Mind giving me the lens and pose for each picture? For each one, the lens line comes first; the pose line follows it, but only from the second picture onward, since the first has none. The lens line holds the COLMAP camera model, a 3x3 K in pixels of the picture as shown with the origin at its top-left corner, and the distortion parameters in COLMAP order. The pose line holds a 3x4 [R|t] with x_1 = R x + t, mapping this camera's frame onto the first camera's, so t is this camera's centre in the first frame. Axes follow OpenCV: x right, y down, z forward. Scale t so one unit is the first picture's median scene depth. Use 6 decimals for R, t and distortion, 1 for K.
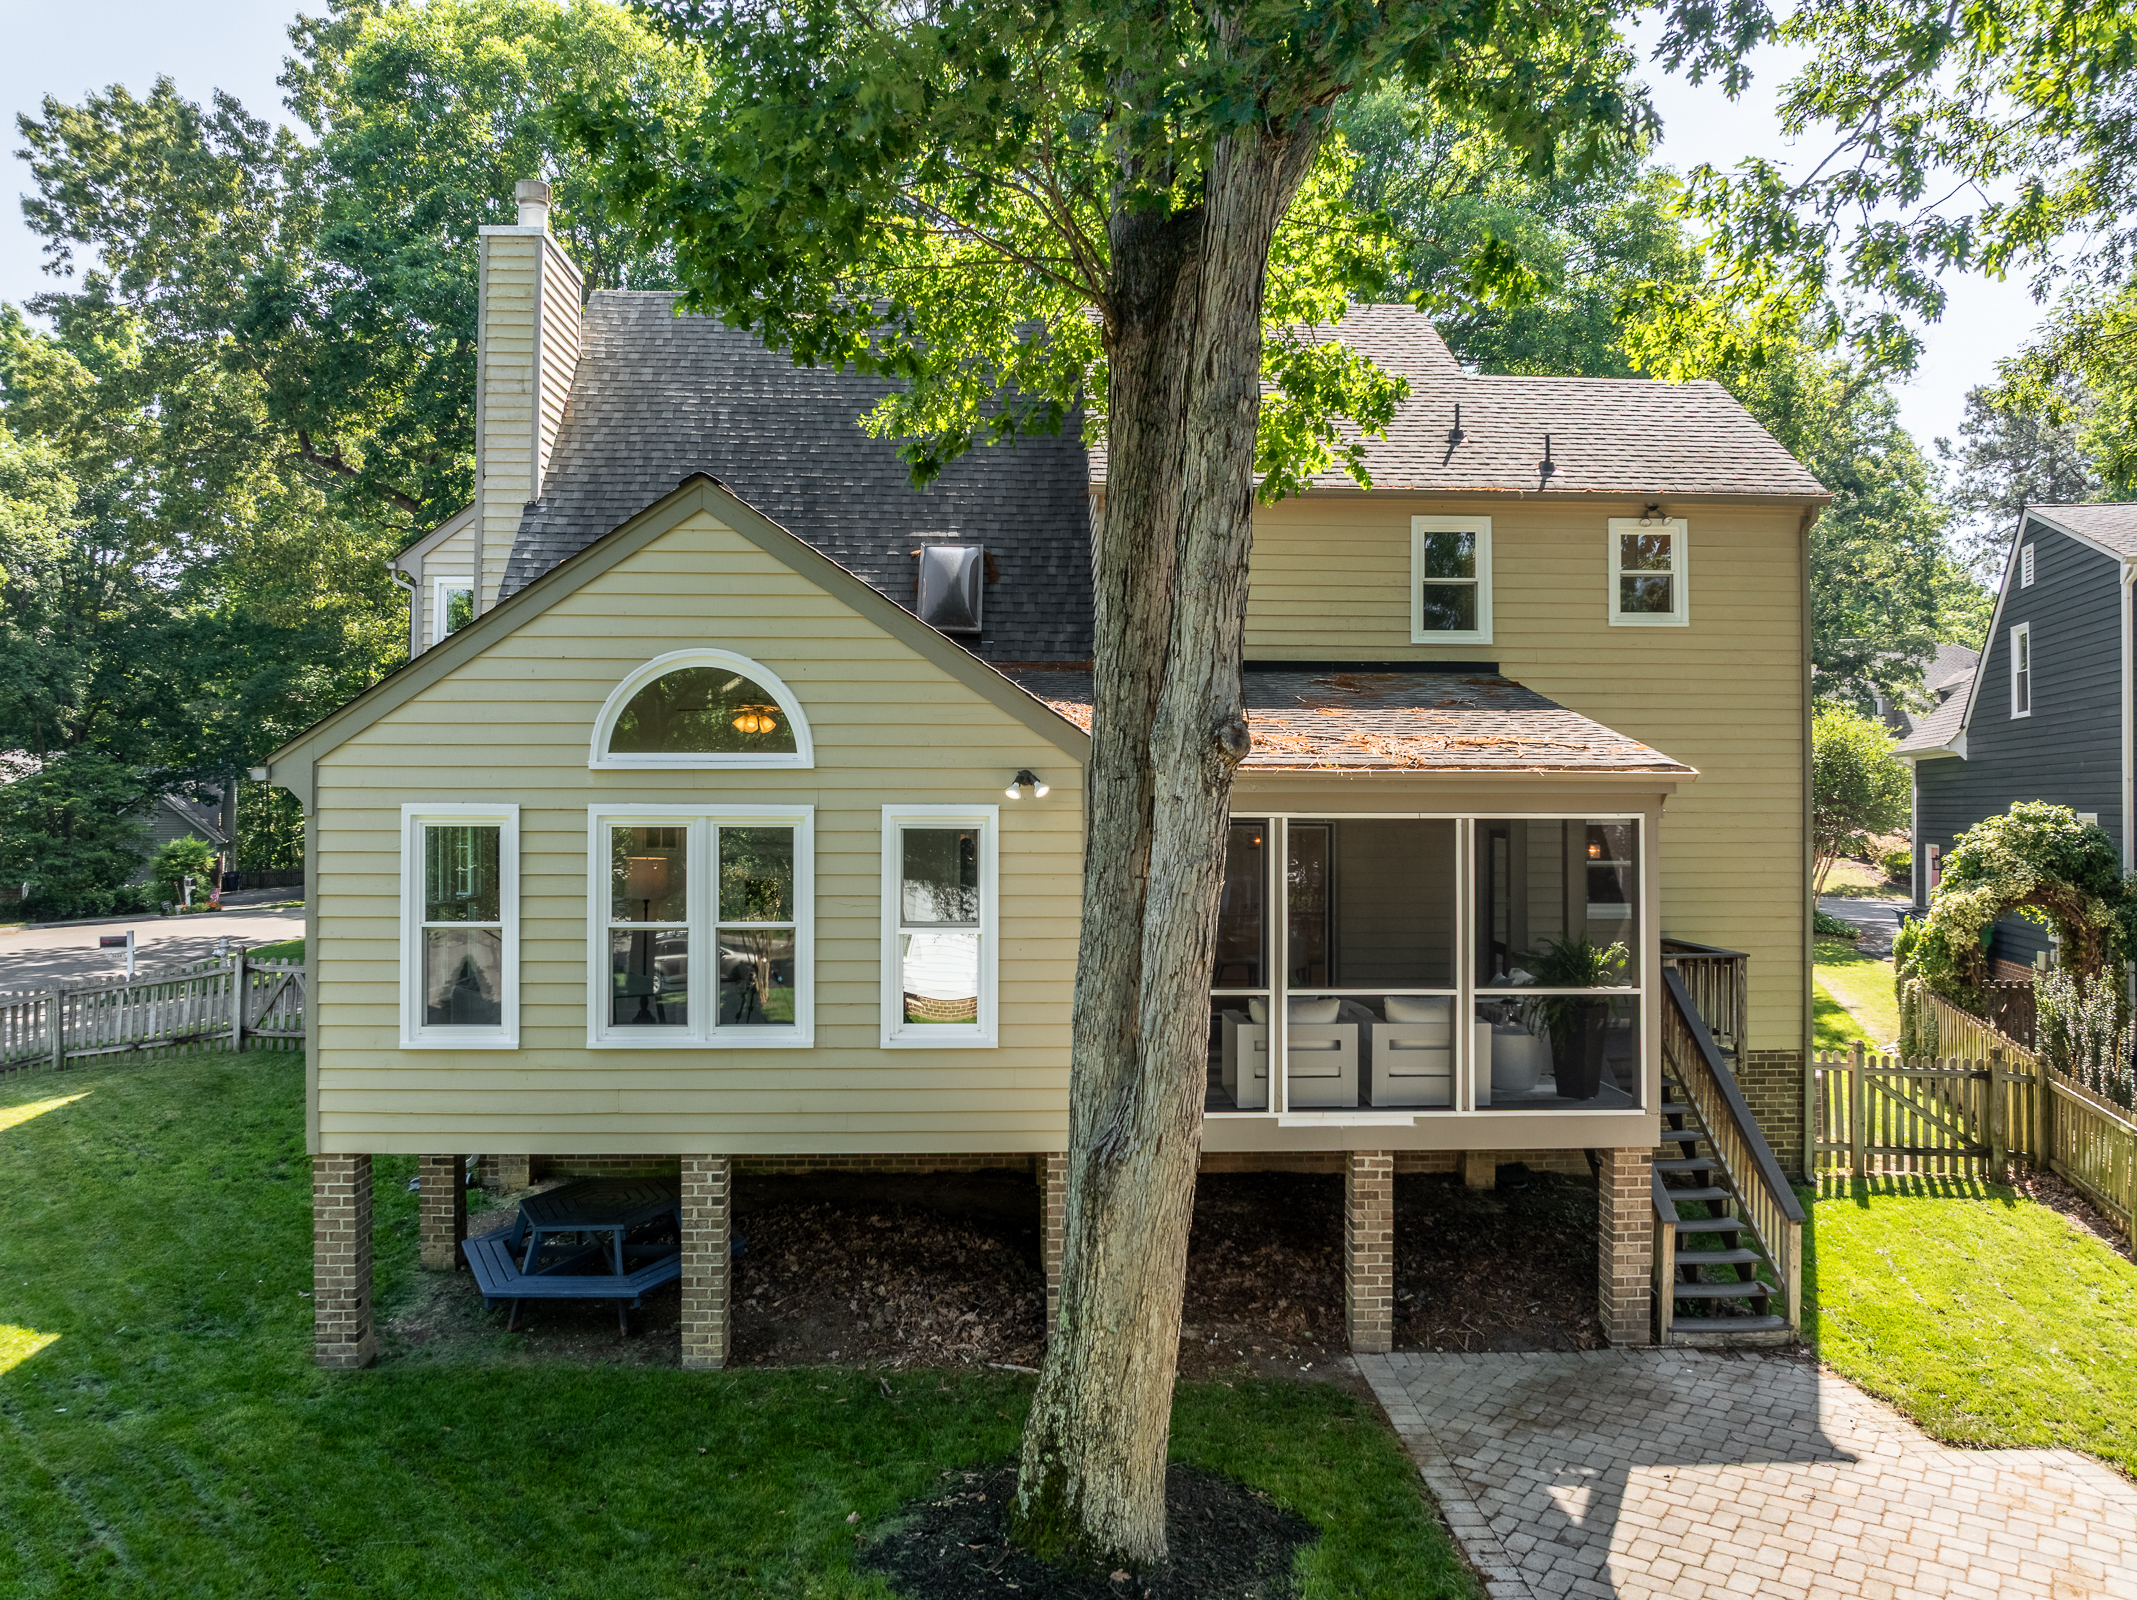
lens RADIAL K [[1510.9, 0, 1067.2], [0, 1510.9, 793.3], [0, 0, 1]] dist [-0.005328, -0.000856]
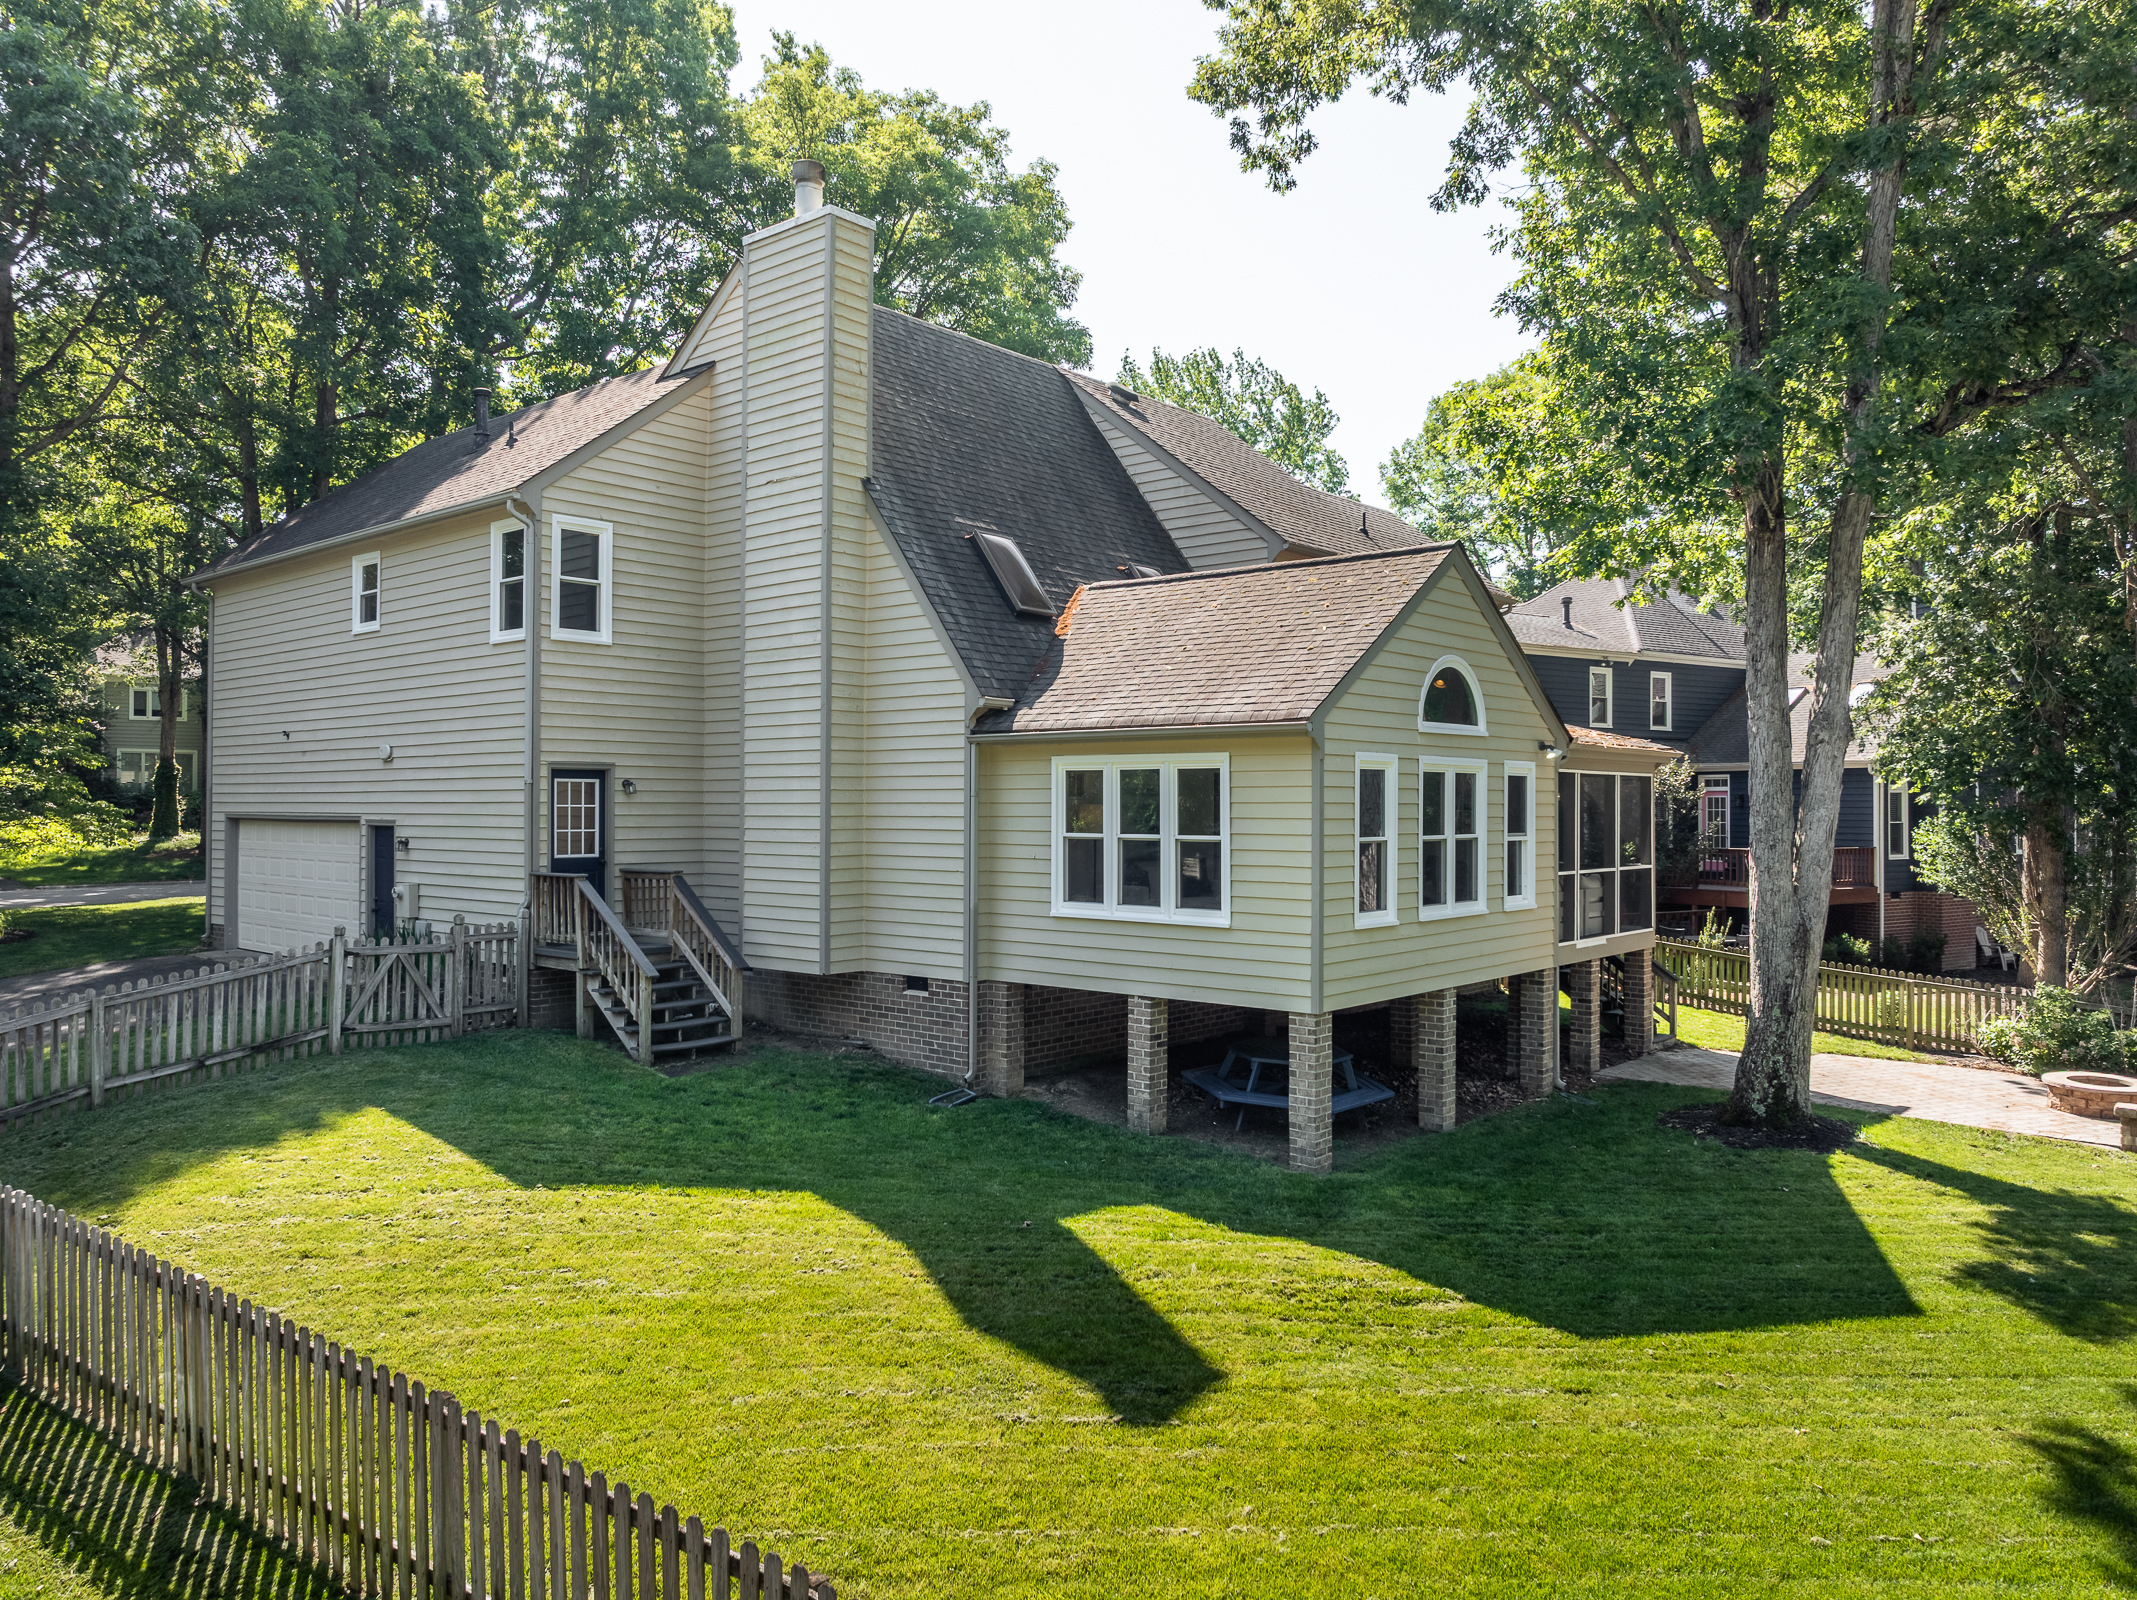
lens RADIAL K [[1510.9, 0, 1065.0], [0, 1510.9, 808.4], [0, 0, 1]] dist [-0.005328, -0.000856]
pose [[0.665812, 0.002106, 0.746117, -1.572399], [-0.007397, 0.999966, 0.003778, 0.054153], [-0.746083, -0.008035, 0.665805, 0.269412]]
